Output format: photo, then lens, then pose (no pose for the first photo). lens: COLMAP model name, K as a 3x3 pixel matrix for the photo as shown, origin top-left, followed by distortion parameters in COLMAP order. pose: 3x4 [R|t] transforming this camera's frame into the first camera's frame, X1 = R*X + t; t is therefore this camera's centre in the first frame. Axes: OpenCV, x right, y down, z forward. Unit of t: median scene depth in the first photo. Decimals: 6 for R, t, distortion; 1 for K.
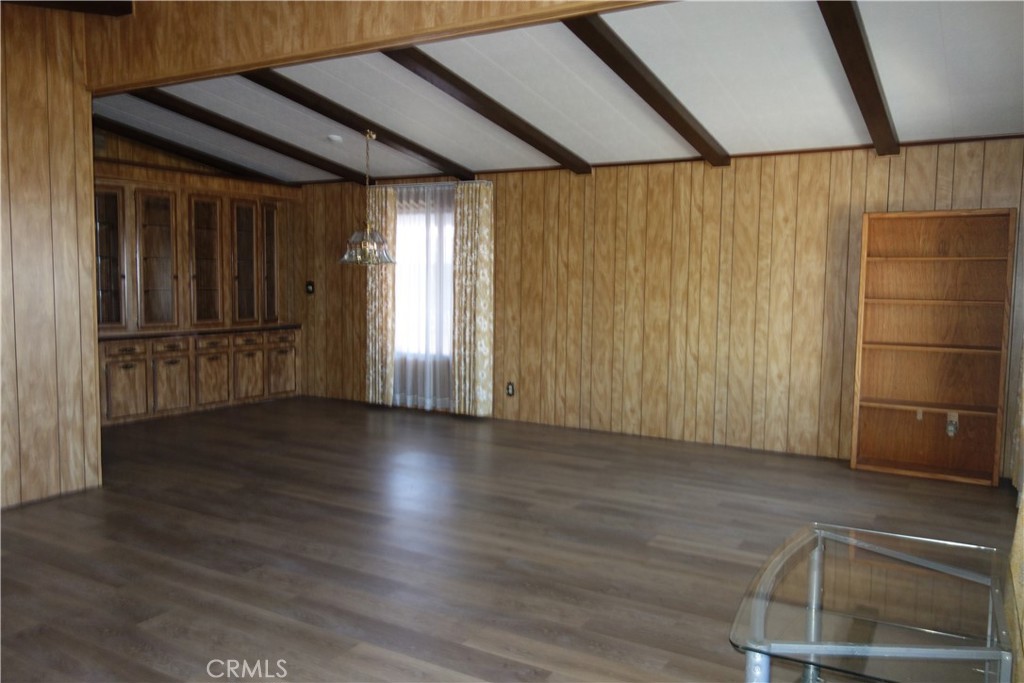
lens RADIAL K [[815.6, 0, 510.3], [0, 815.6, 346.8], [0, 0, 1]] dist [-0.008069, 0.097481]
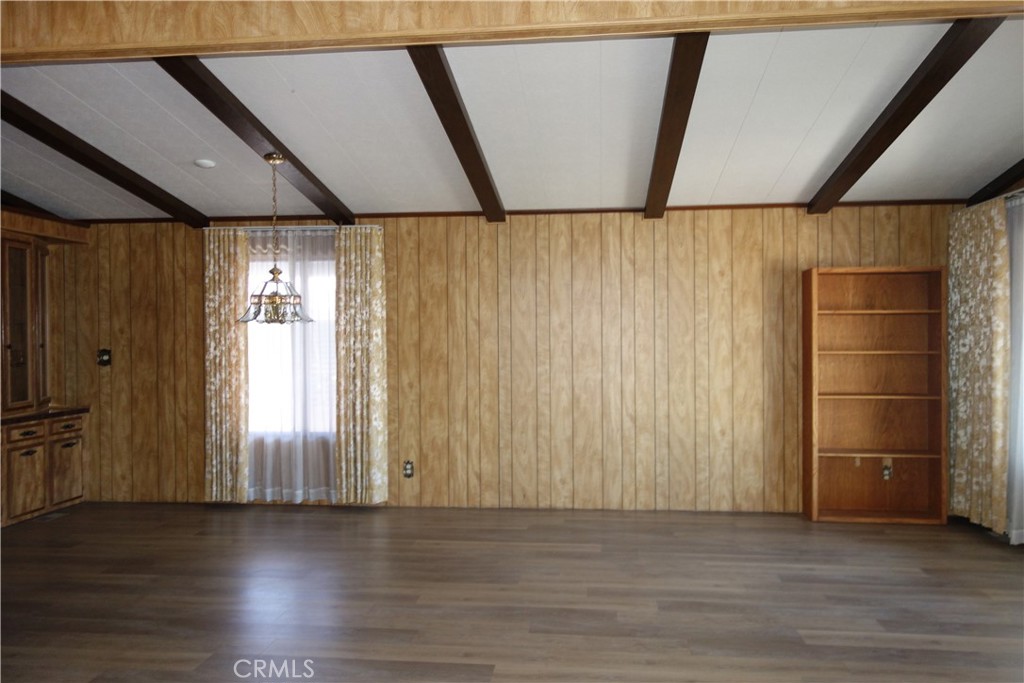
lens RADIAL K [[815.3, 0, 508.1], [0, 815.3, 340.8], [0, 0, 1]] dist [0.013849, -0.000589]
pose [[0.908286, -0.022972, 0.417719, -0.274132], [0.055300, 0.996322, -0.065453, -0.020959], [-0.414679, 0.082550, 0.906215, 0.189299]]
